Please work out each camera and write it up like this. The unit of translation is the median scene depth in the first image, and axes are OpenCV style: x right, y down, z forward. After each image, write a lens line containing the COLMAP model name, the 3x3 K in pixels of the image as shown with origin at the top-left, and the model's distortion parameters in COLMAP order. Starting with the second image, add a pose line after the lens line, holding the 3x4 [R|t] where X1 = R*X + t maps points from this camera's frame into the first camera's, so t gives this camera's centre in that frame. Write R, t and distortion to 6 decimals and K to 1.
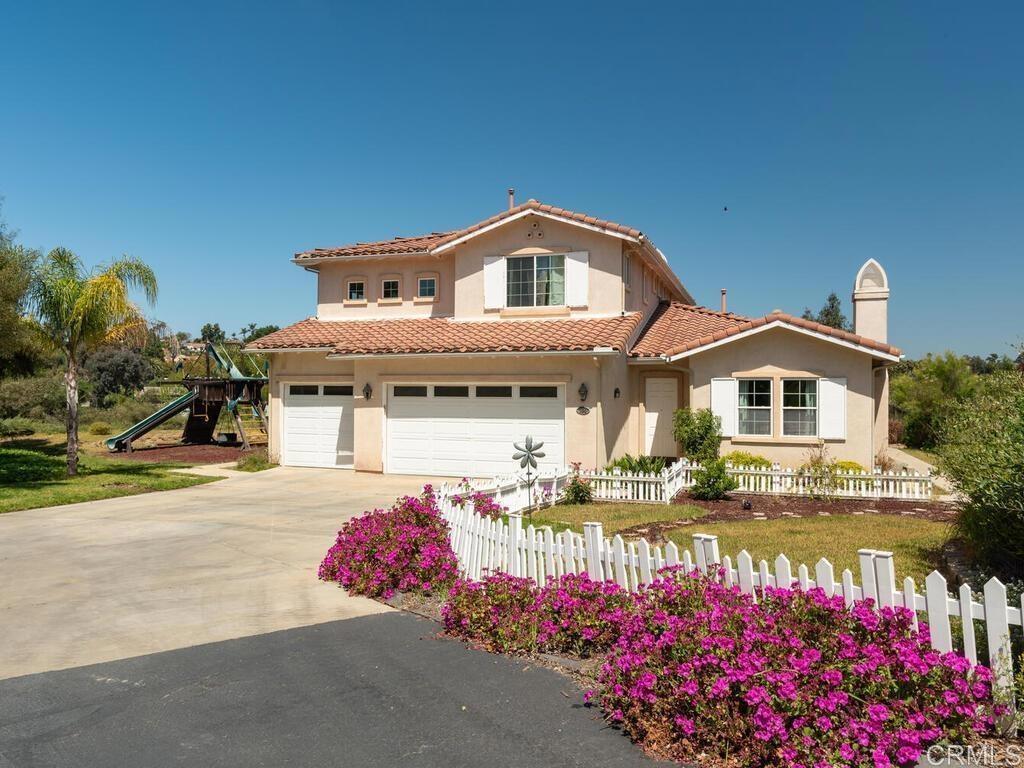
lens RADIAL K [[738.6, 0, 508.7], [0, 738.6, 387.4], [0, 0, 1]] dist [-0.002990, 0.000696]
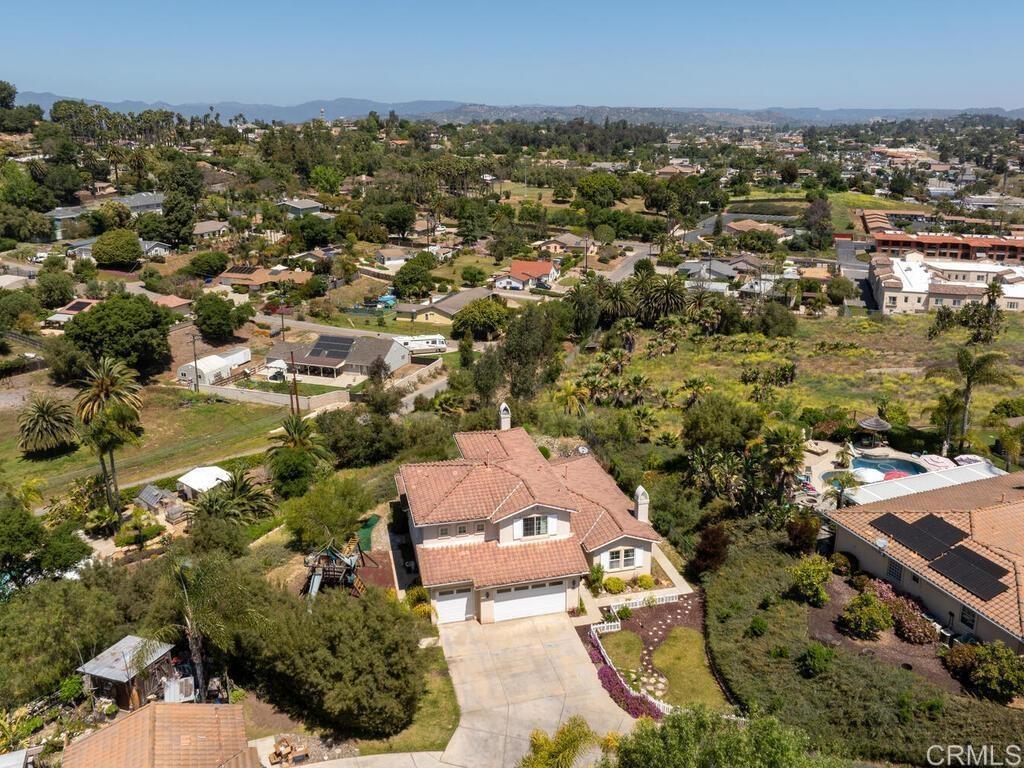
lens RADIAL K [[810.0, 0, 515.5], [0, 810.0, 327.7], [0, 0, 1]] dist [-0.026118, -0.029066]
pose [[0.841626, -0.139937, 0.521616, -1.333785], [0.008858, 0.969294, 0.245745, -1.453405], [-0.539988, -0.202205, 0.817023, -1.015847]]
